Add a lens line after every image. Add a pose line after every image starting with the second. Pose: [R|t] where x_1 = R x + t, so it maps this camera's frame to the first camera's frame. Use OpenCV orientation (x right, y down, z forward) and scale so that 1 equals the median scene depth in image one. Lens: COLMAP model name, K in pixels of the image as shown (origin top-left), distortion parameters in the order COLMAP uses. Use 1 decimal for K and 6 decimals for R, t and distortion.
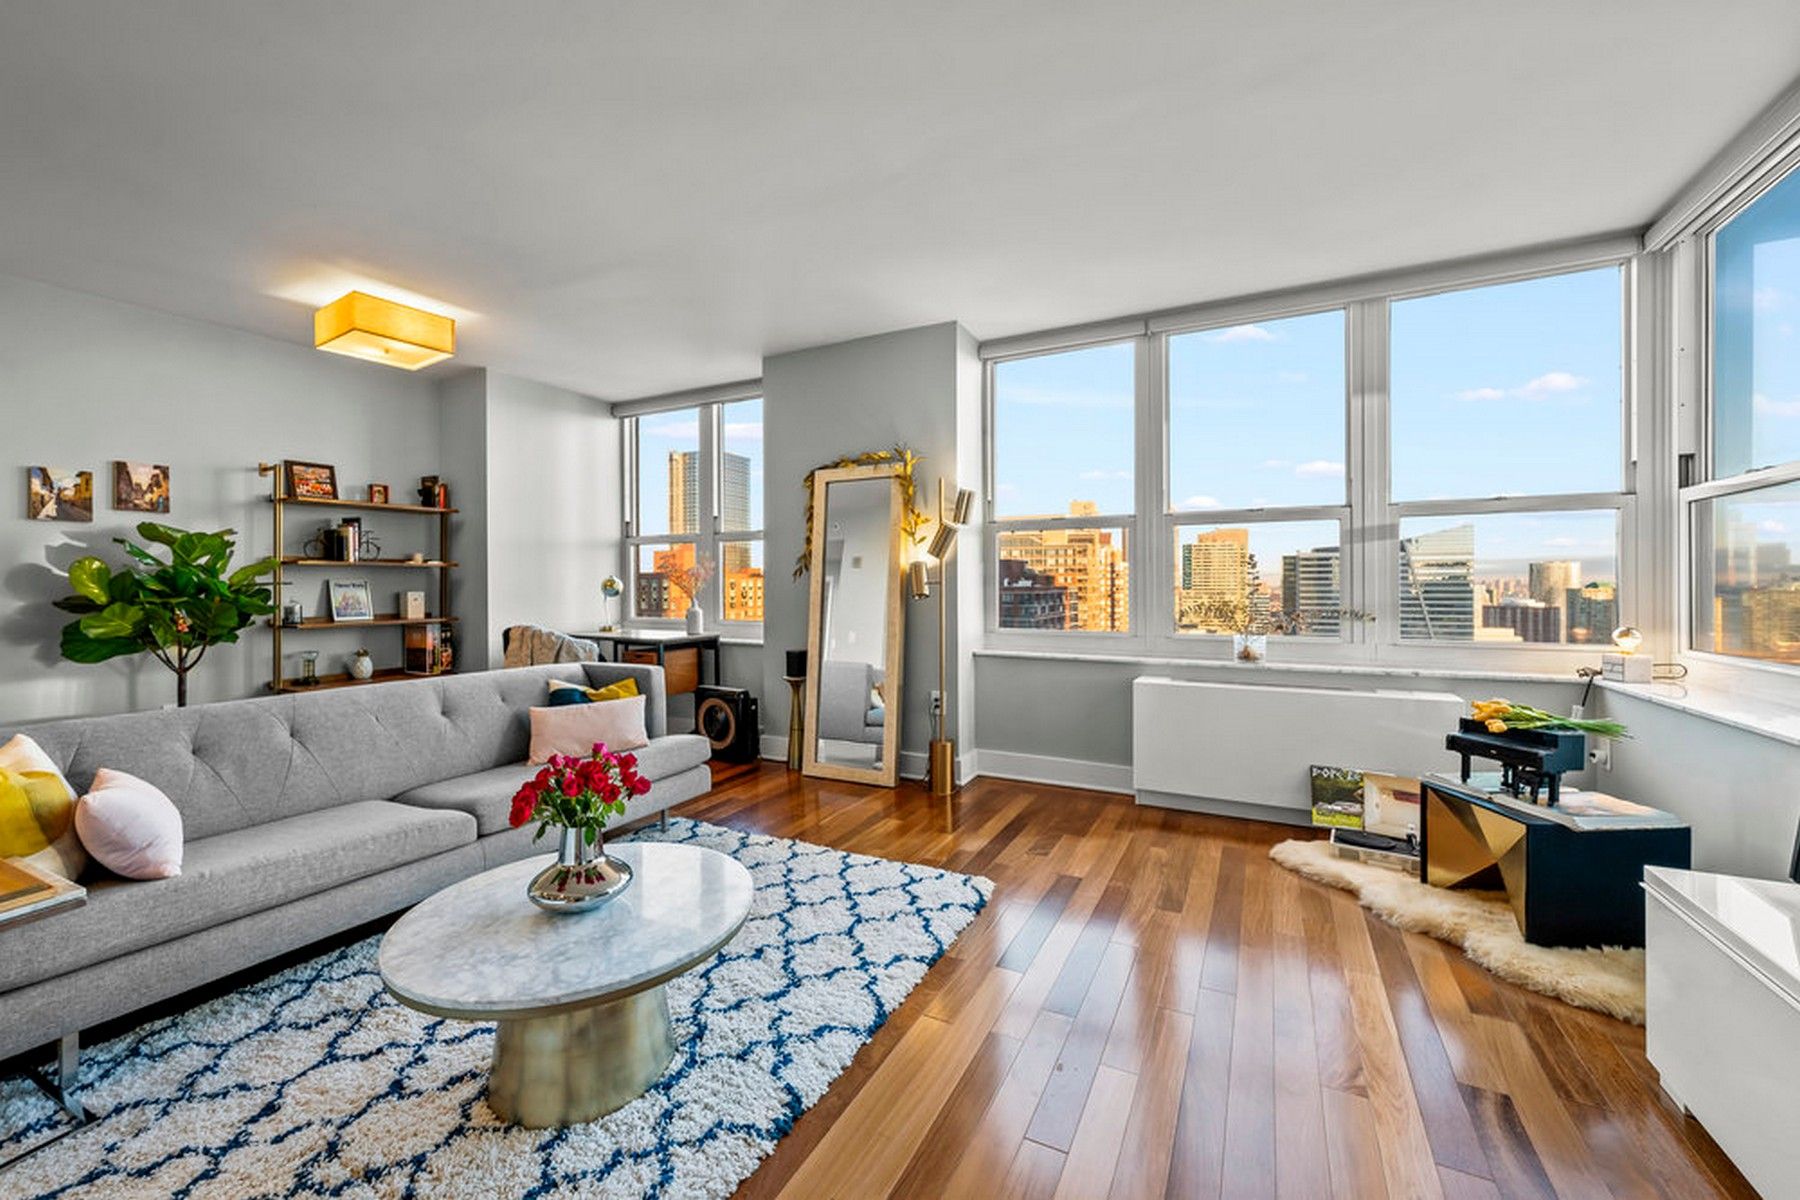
lens RADIAL K [[707.2, 0, 899.7], [0, 707.2, 583.4], [0, 0, 1]] dist [-0.001017, -0.000089]
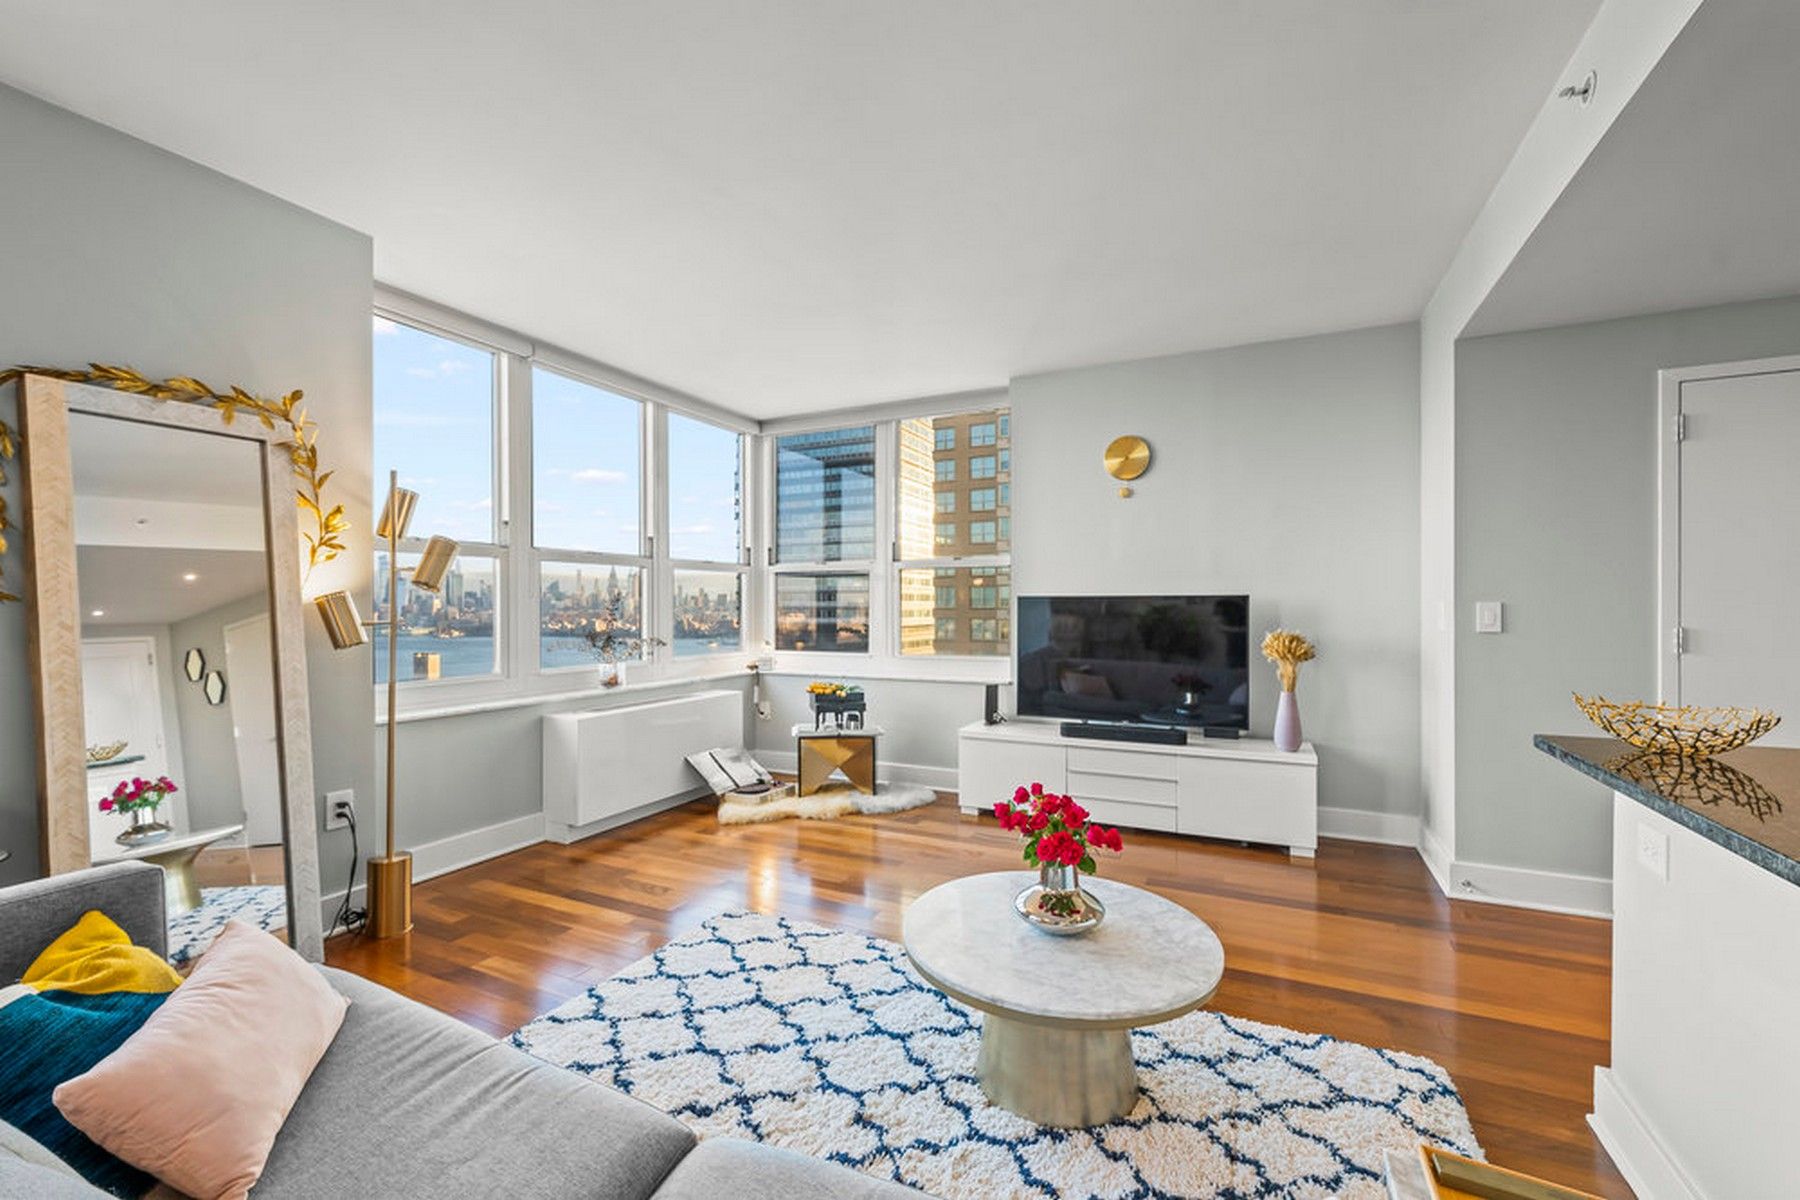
lens RADIAL K [[741.3, 0, 888.6], [0, 741.3, 601.6], [0, 0, 1]] dist [0.001598, 0.000578]
pose [[-0.017919, 0.008425, 0.999804, -0.725438], [0.000380, 0.999964, -0.008420, -0.016765], [-0.999839, 0.000229, -0.017921, 0.584952]]
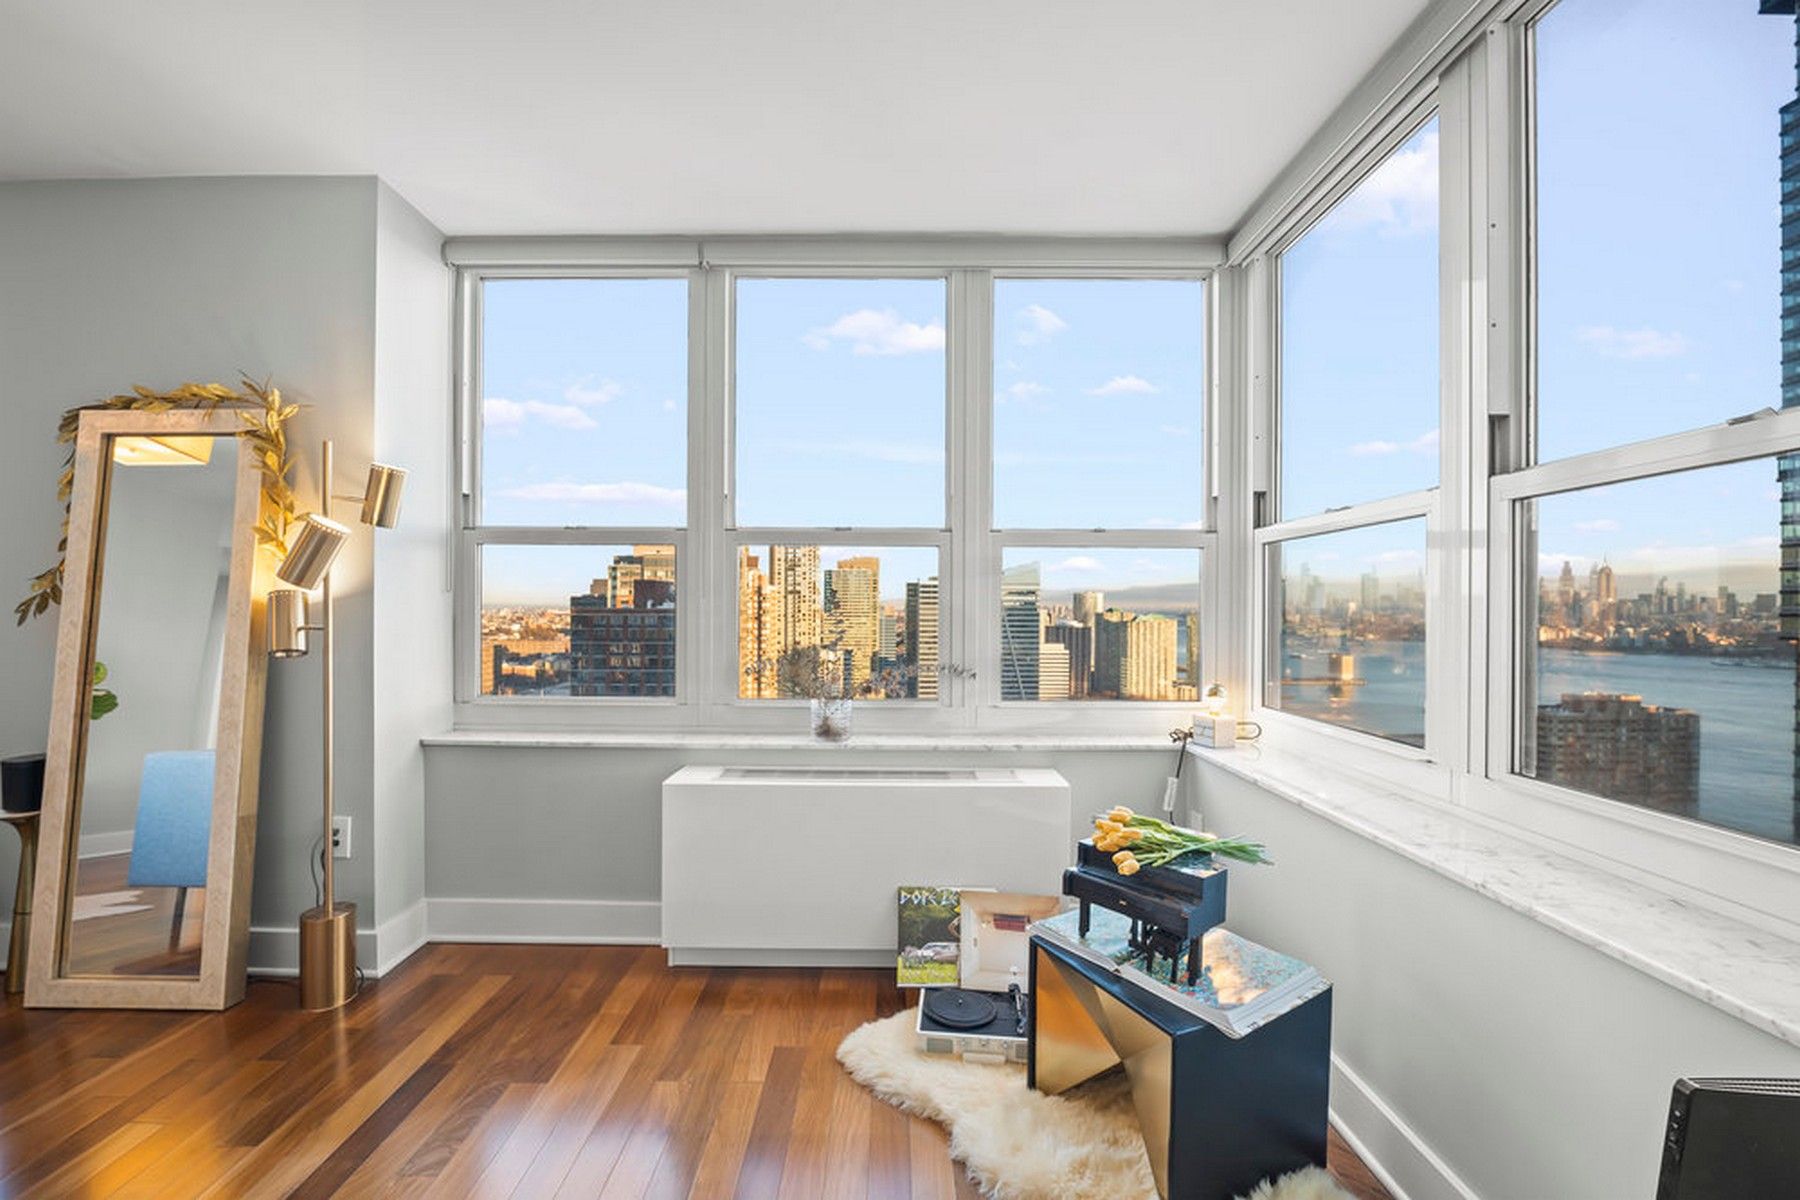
lens RADIAL K [[707.2, 0, 894.7], [0, 707.2, 608.6], [0, 0, 1]] dist [-0.001017, -0.000089]
pose [[0.886804, 0.006515, 0.462100, 0.218457], [-0.008535, 0.999961, 0.002281, -0.024371], [-0.462067, -0.005967, 0.886825, 0.327625]]
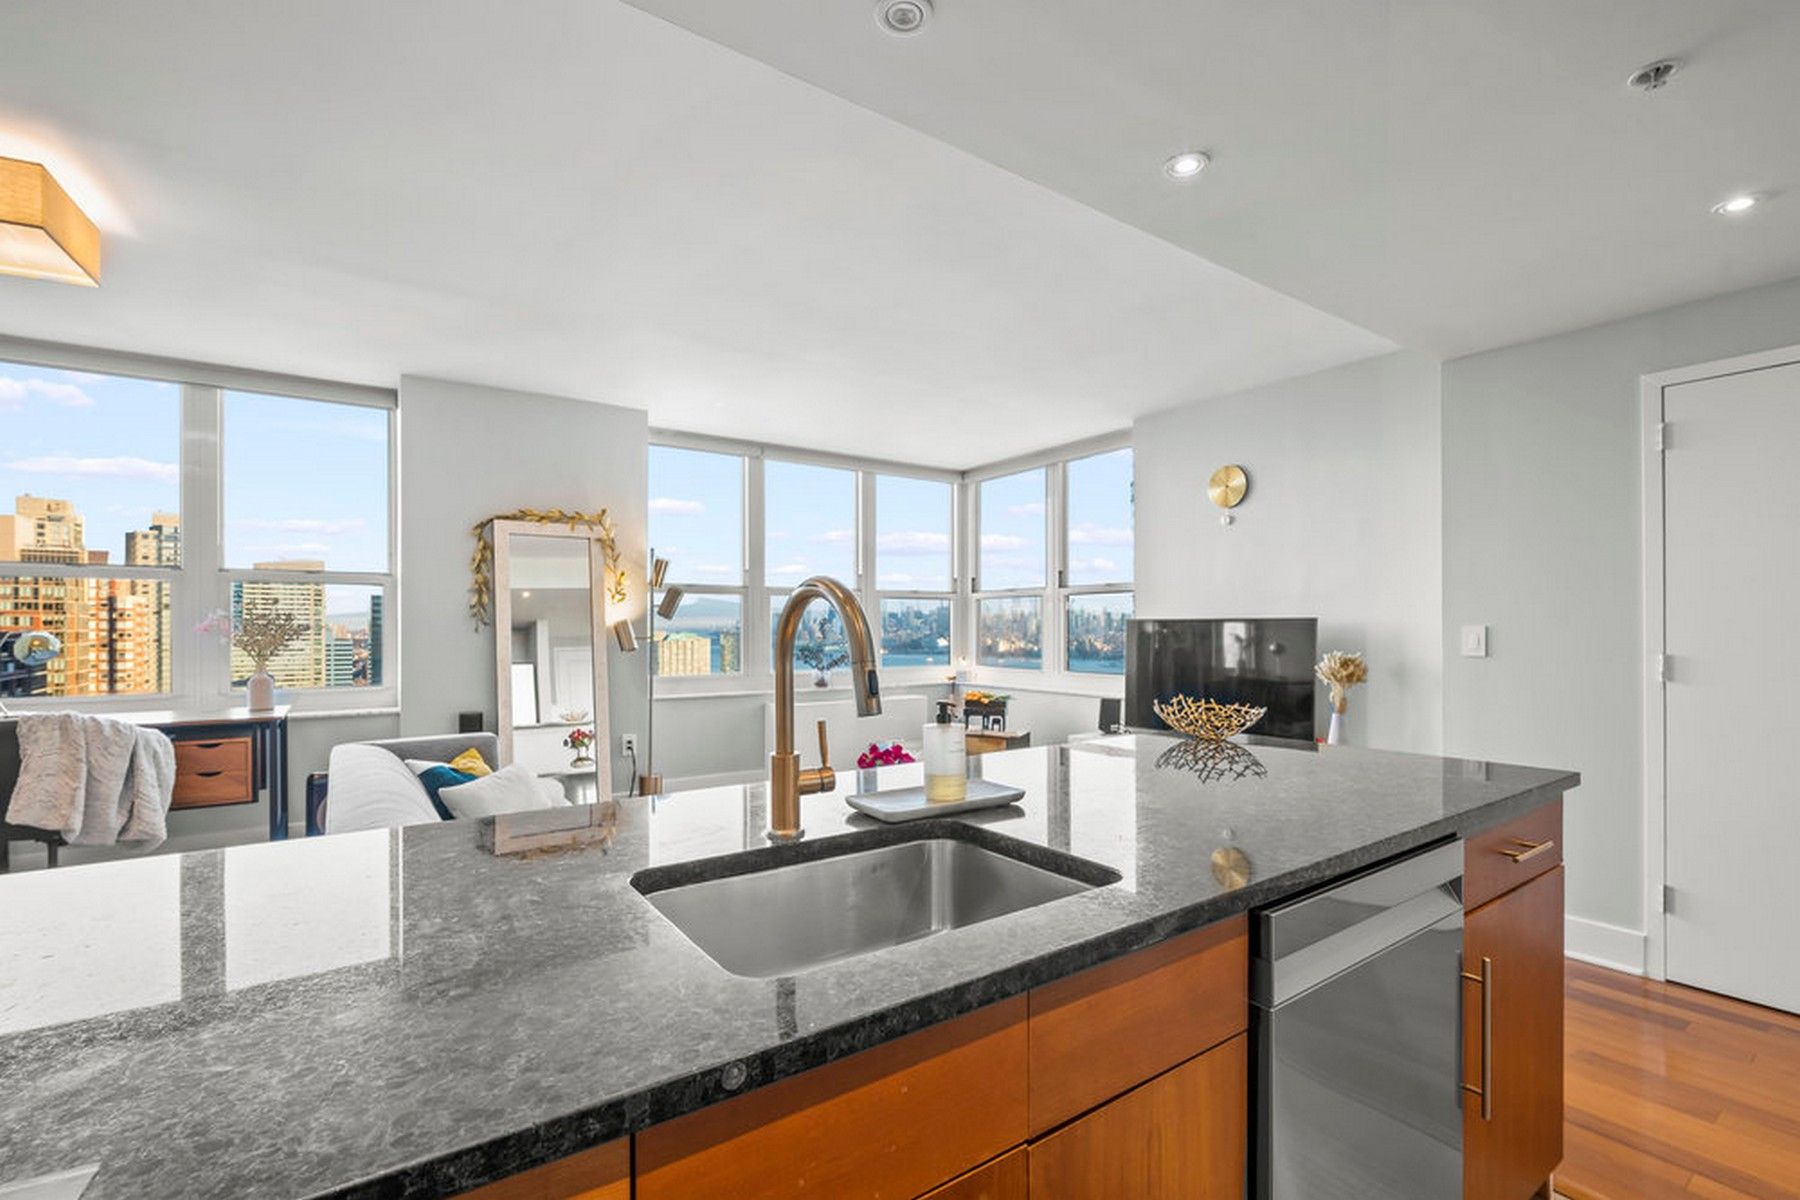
lens RADIAL K [[781.3, 0, 893.6], [0, 781.3, 615.5], [0, 0, 1]] dist [0.000392, -0.003420]
pose [[0.469904, 0.014165, 0.882604, -0.968305], [-0.001145, 0.999880, -0.015437, -0.019872], [-0.882717, 0.006243, 0.469864, 0.050697]]
